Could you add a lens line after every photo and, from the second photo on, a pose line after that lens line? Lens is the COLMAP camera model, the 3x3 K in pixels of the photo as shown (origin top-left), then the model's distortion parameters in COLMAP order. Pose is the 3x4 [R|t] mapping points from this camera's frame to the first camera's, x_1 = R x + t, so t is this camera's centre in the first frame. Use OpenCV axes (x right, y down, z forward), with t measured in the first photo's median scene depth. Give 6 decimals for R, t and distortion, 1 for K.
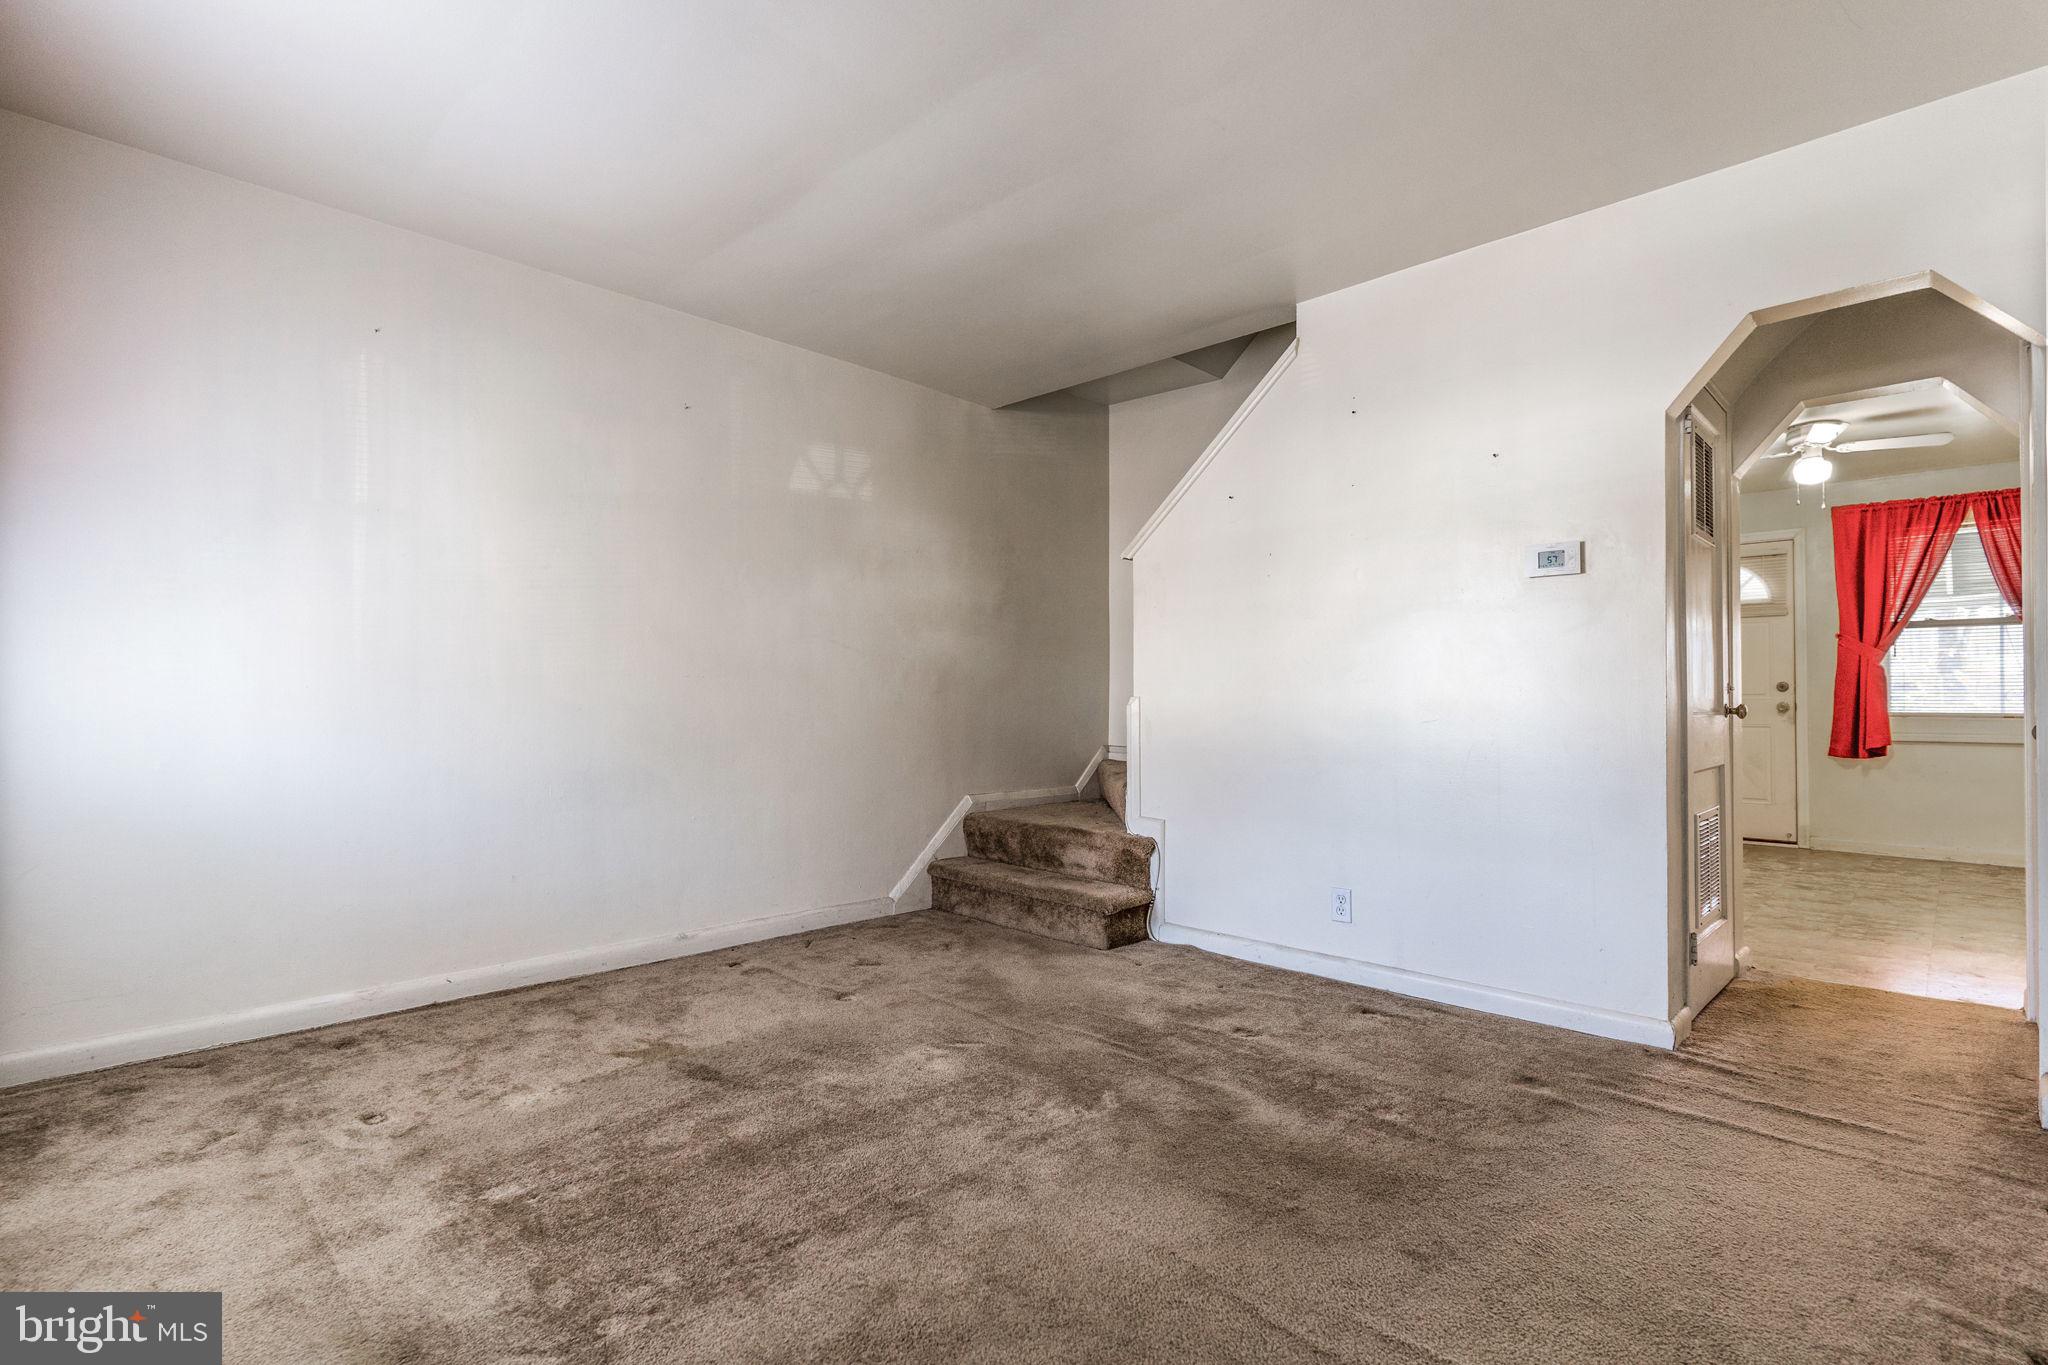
lens RADIAL K [[990.4, 0, 1024.1], [0, 990.4, 681.8], [0, 0, 1]] dist [0.001652, 0.000074]
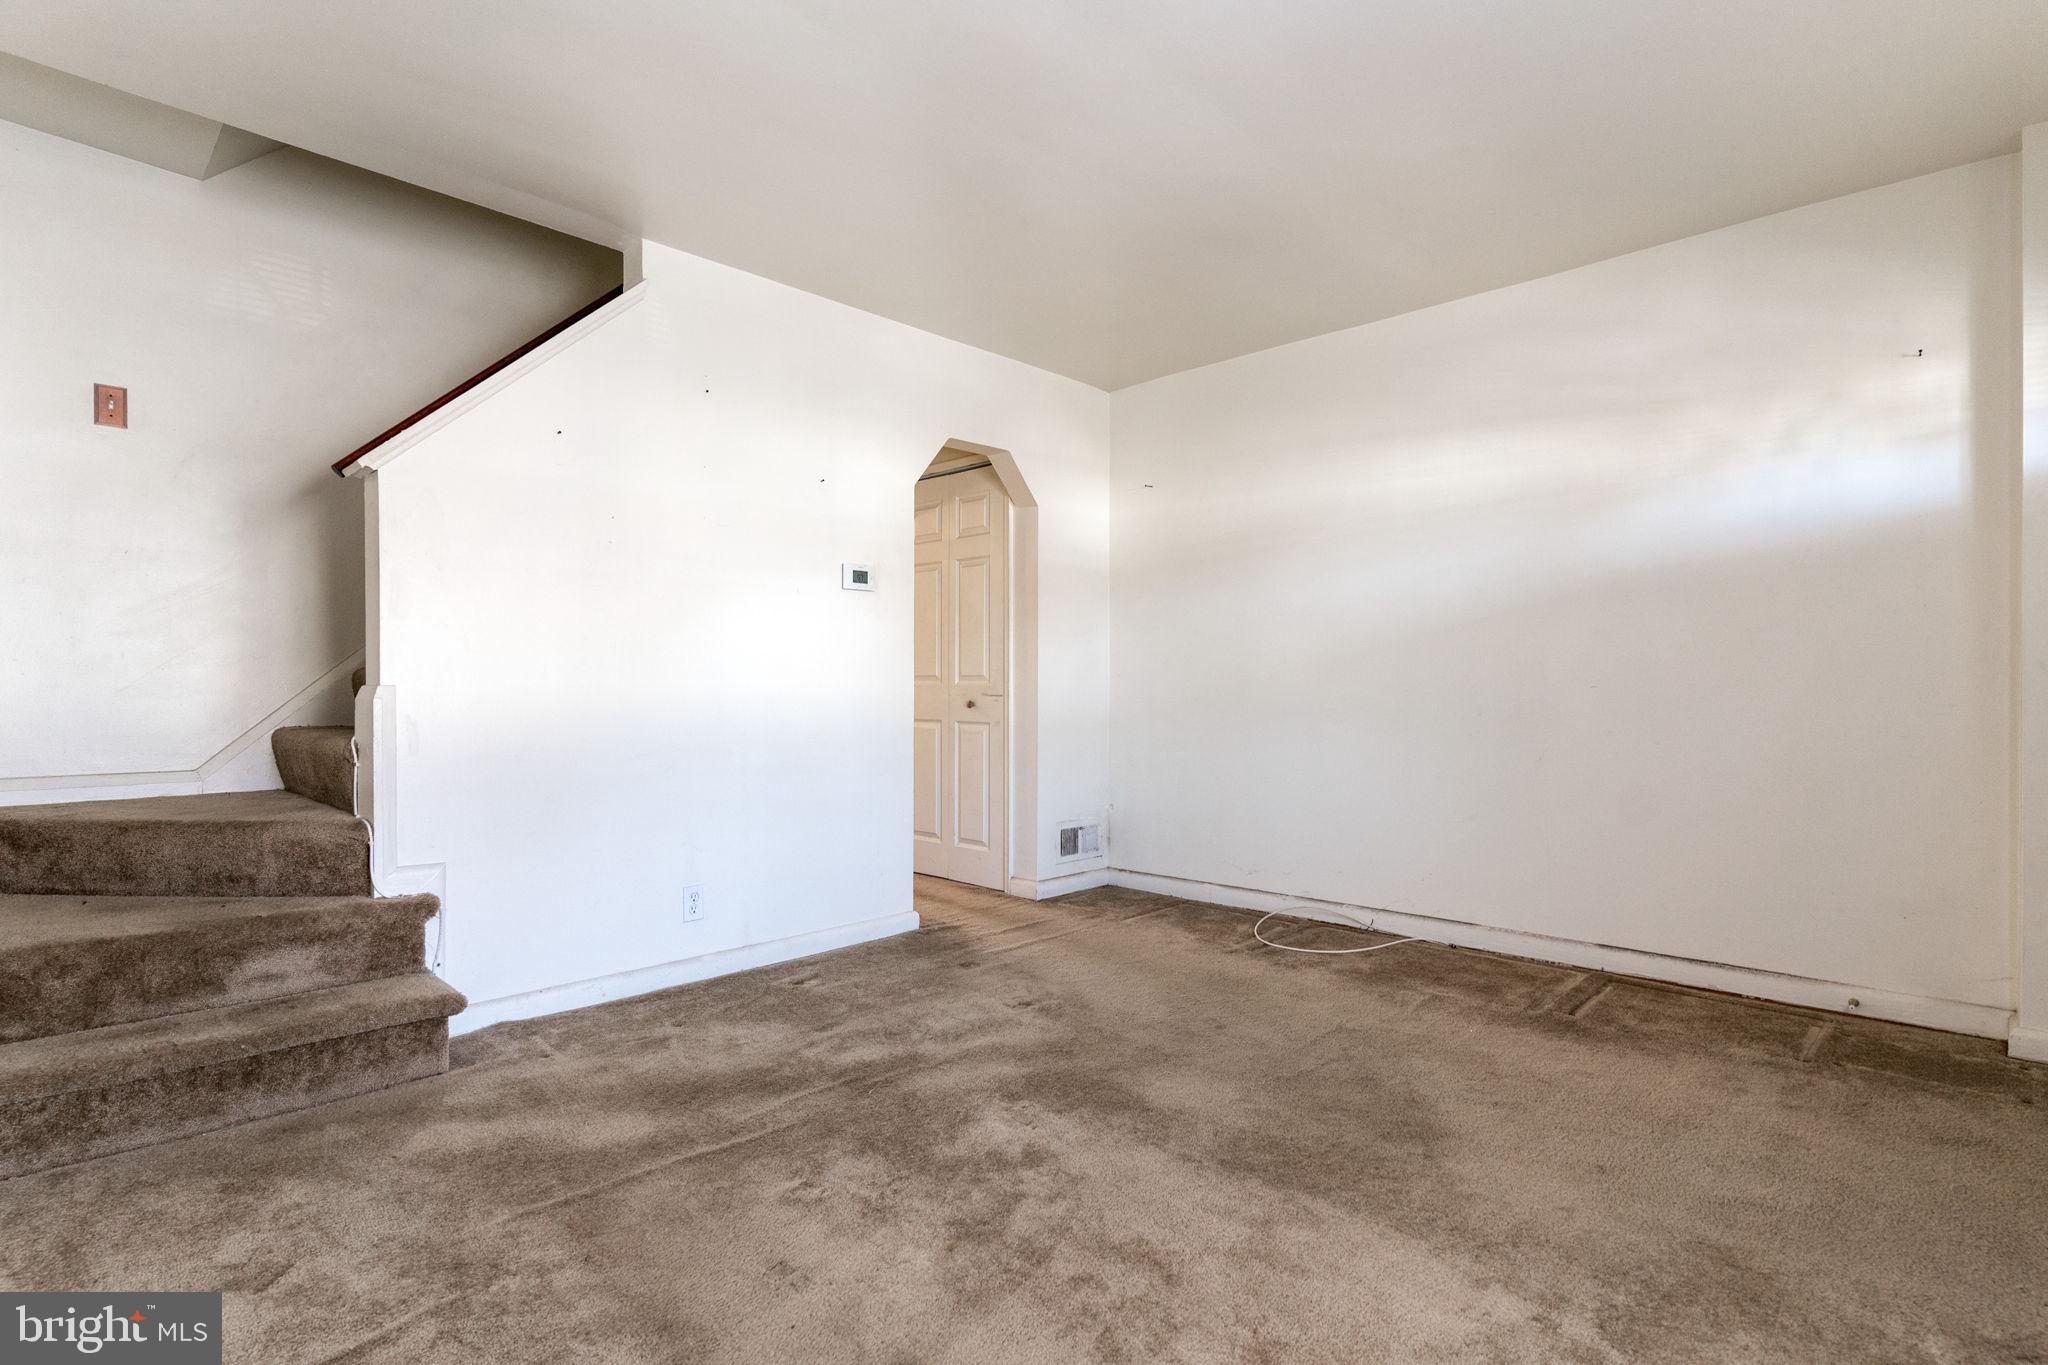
lens RADIAL K [[990.4, 0, 1035.9], [0, 990.4, 687.4], [0, 0, 1]] dist [0.001652, 0.000074]
pose [[-0.012541, -0.005403, 0.999907, -0.626753], [-0.016446, 0.999851, 0.005196, 0.005455], [-0.999786, -0.016379, -0.012628, 0.668819]]
